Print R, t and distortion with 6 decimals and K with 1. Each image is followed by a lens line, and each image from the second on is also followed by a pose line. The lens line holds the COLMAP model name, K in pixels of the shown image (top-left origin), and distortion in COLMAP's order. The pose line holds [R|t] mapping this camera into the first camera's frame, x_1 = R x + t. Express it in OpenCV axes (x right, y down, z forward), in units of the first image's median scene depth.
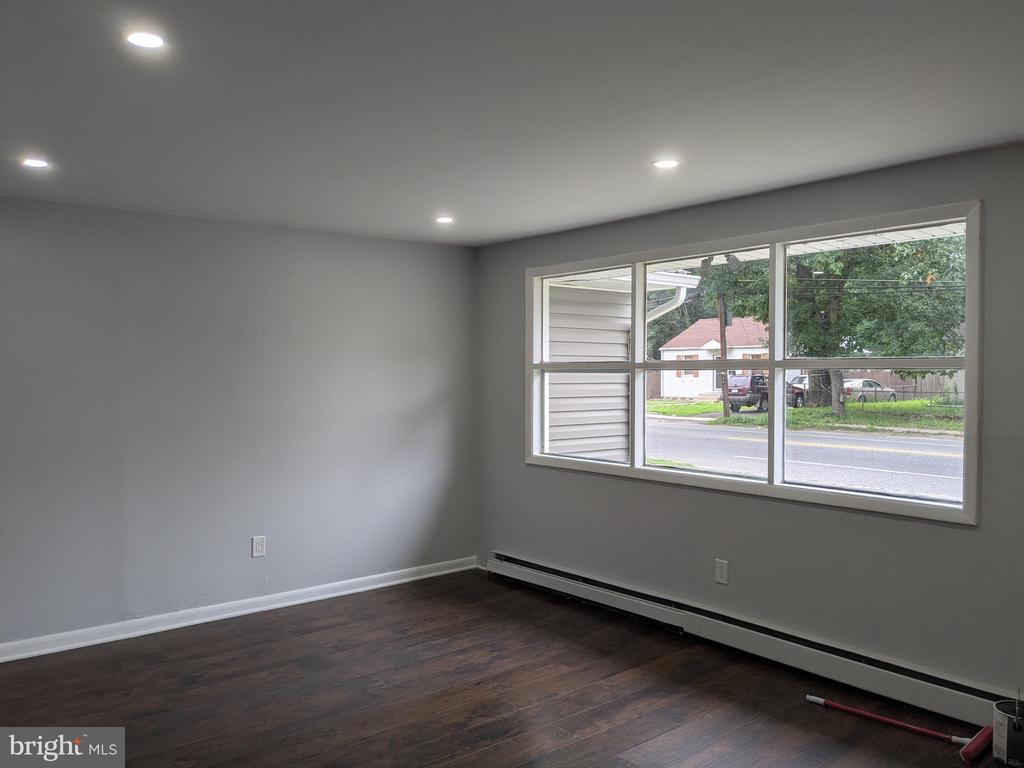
lens RADIAL K [[810.7, 0, 512.5], [0, 810.7, 384.0], [0, 0, 1]] dist [0.017189, -0.025090]
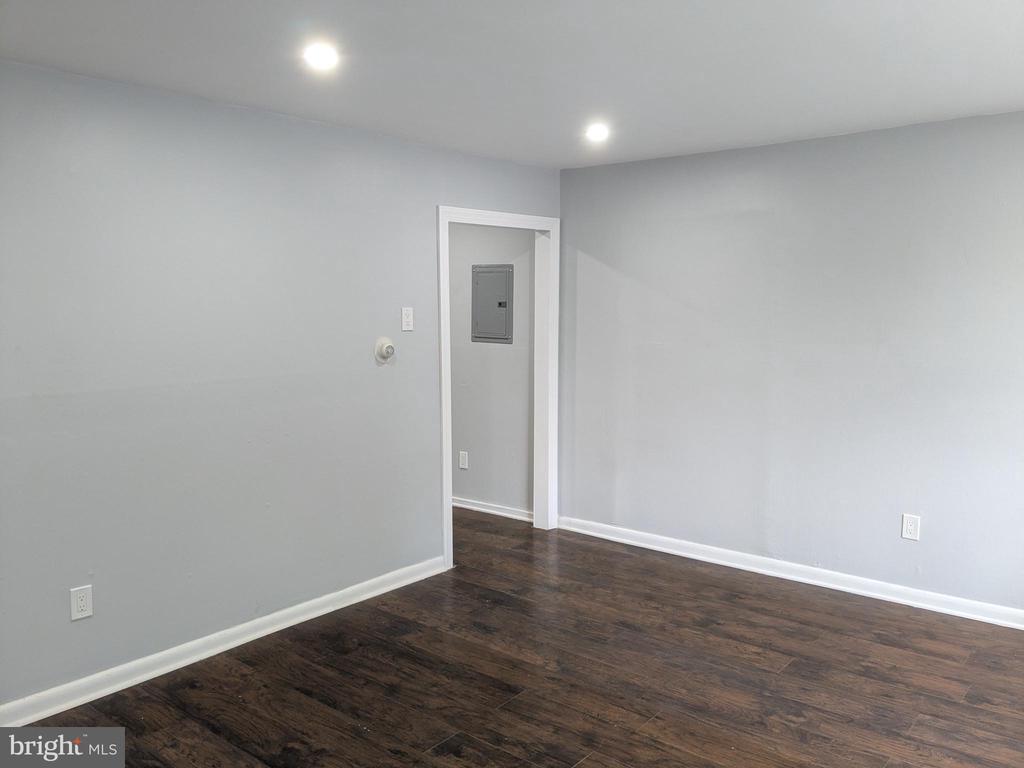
lens RADIAL K [[810.7, 0, 514.9], [0, 810.7, 386.5], [0, 0, 1]] dist [0.017189, -0.025090]
pose [[0.195253, 0.100884, -0.975550, 0.458310], [-0.017879, 0.994896, 0.099306, -0.014782], [0.980590, -0.001948, 0.196061, 0.536007]]
